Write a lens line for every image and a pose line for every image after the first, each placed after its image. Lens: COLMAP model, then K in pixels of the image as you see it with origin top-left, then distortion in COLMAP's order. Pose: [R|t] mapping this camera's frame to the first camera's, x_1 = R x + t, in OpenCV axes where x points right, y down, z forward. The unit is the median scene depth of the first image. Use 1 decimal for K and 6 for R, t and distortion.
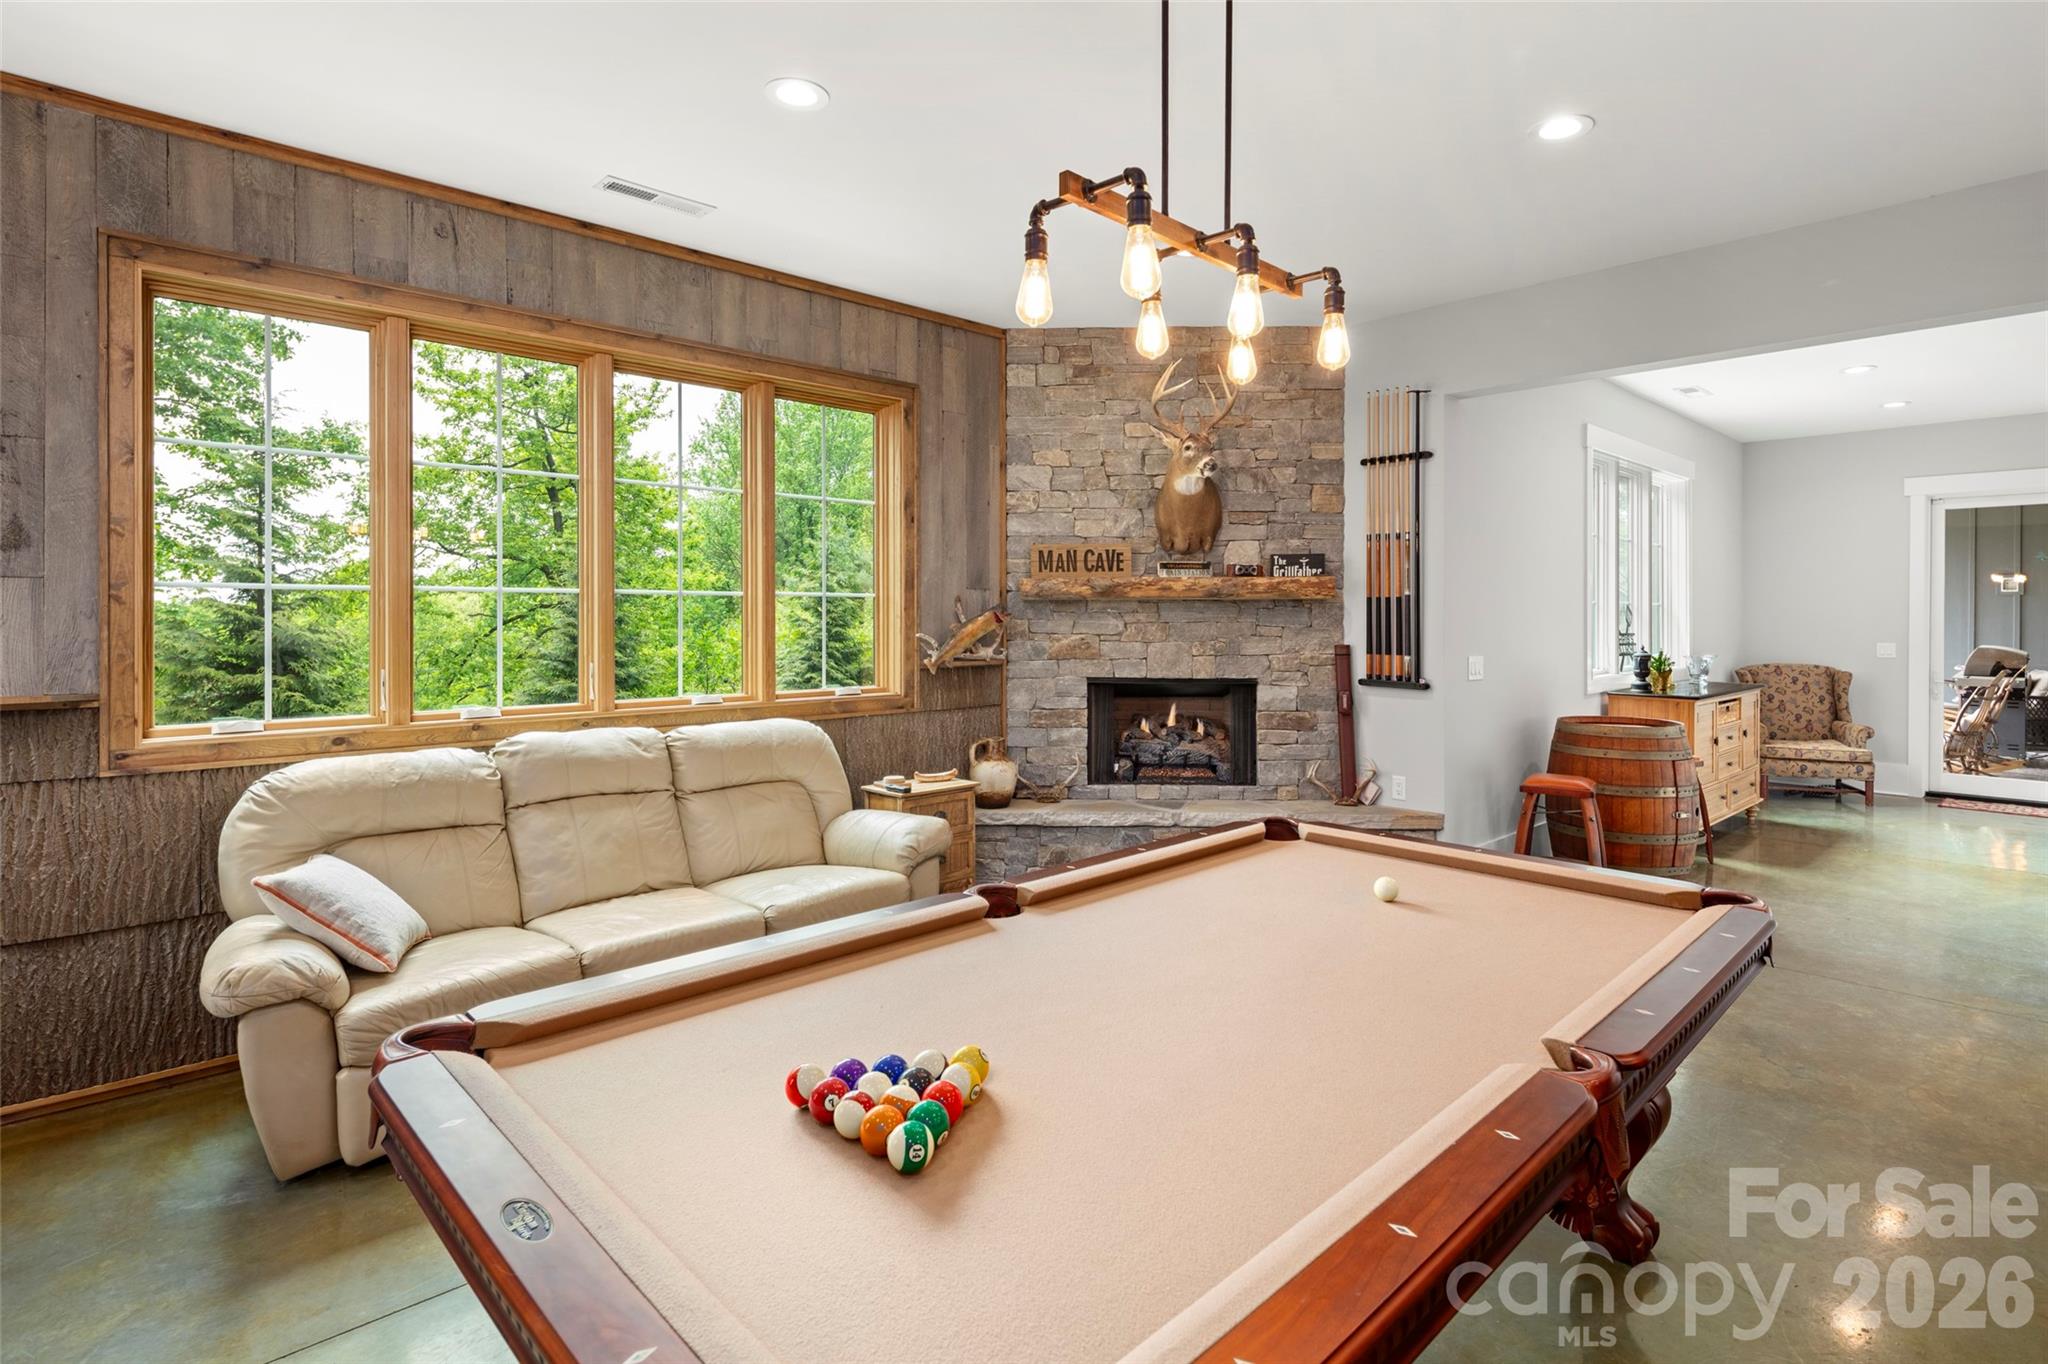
lens RADIAL K [[995.8, 0, 1032.4], [0, 995.8, 611.9], [0, 0, 1]] dist [0.003476, -0.004298]
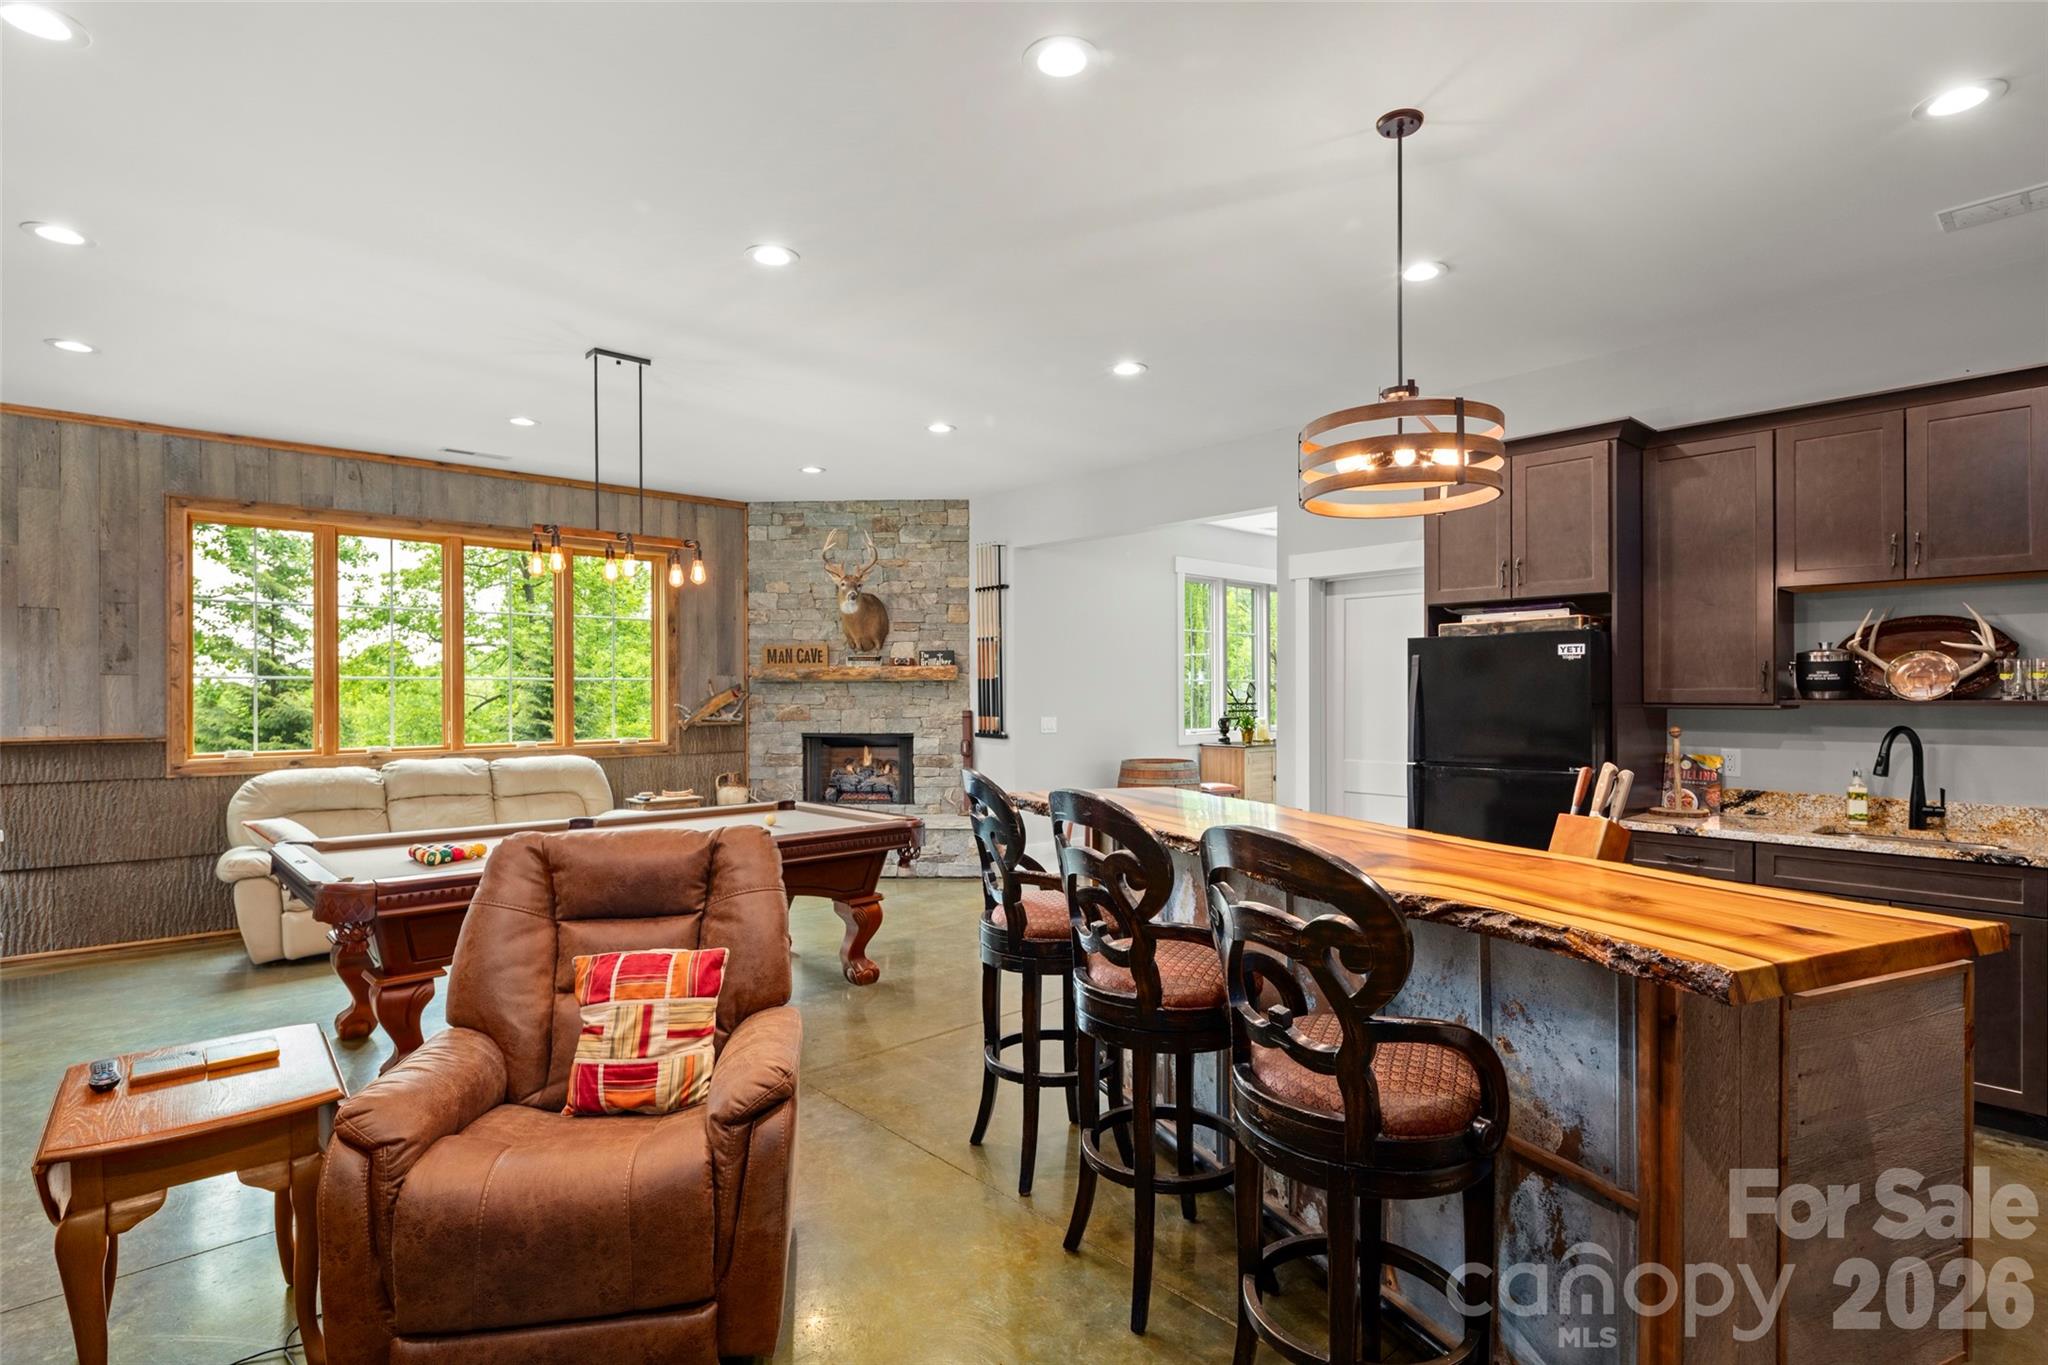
lens RADIAL K [[995.8, 0, 1034.2], [0, 995.8, 686.7], [0, 0, 1]] dist [0.003476, -0.004298]
pose [[0.999827, -0.005176, -0.017887, 0.453384], [0.005119, 0.999982, -0.003239, 0.002537], [0.017903, 0.003147, 0.999835, -0.523452]]
